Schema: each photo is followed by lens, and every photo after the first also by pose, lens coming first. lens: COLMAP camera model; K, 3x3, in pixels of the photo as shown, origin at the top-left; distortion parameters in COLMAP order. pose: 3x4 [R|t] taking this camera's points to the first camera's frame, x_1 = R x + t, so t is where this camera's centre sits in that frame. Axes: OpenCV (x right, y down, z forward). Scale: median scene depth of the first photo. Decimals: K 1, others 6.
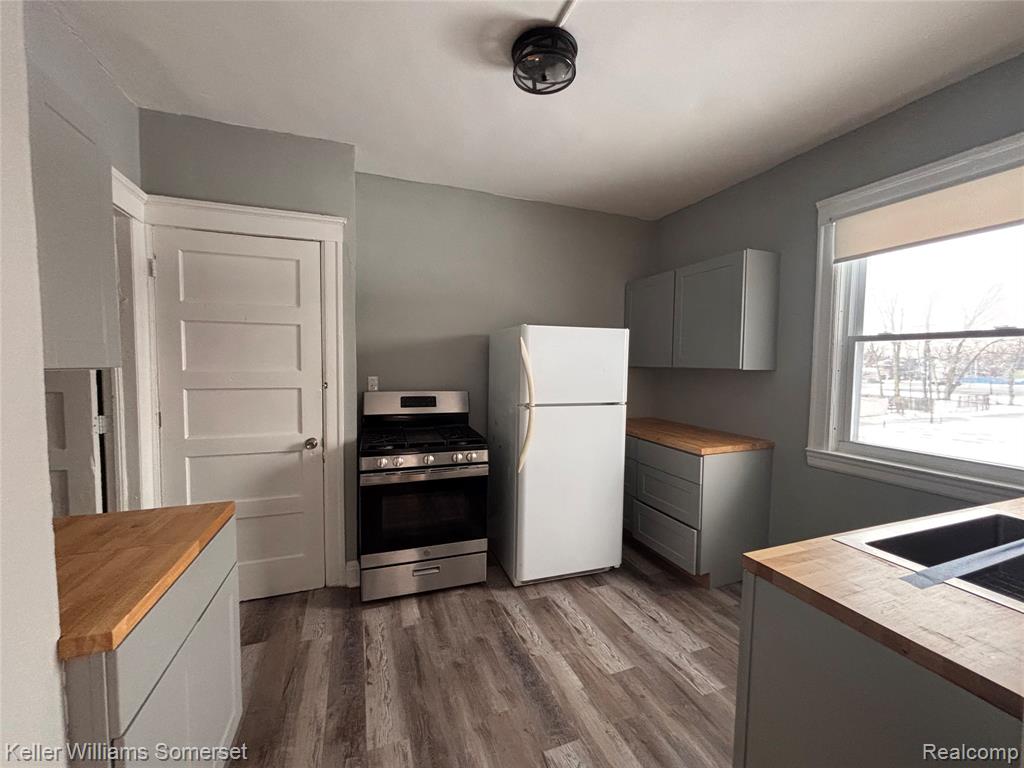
lens RADIAL K [[411.9, 0, 510.6], [0, 411.9, 383.1], [0, 0, 1]] dist [0.001221, 0.000008]
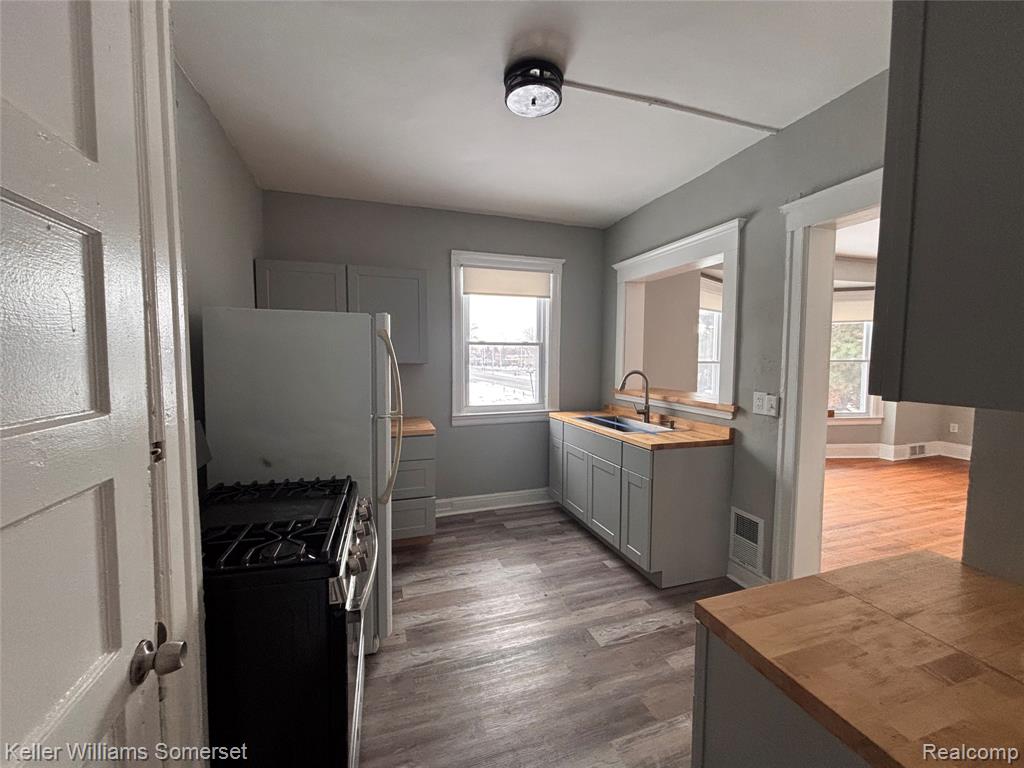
lens RADIAL K [[411.9, 0, 510.6], [0, 411.9, 383.1], [0, 0, 1]] dist [0.001221, 0.000008]
pose [[0.044000, -0.073496, 0.996324, -0.779515], [0.046484, 0.996361, 0.071446, -0.057826], [-0.997950, 0.043170, 0.047256, 0.757742]]
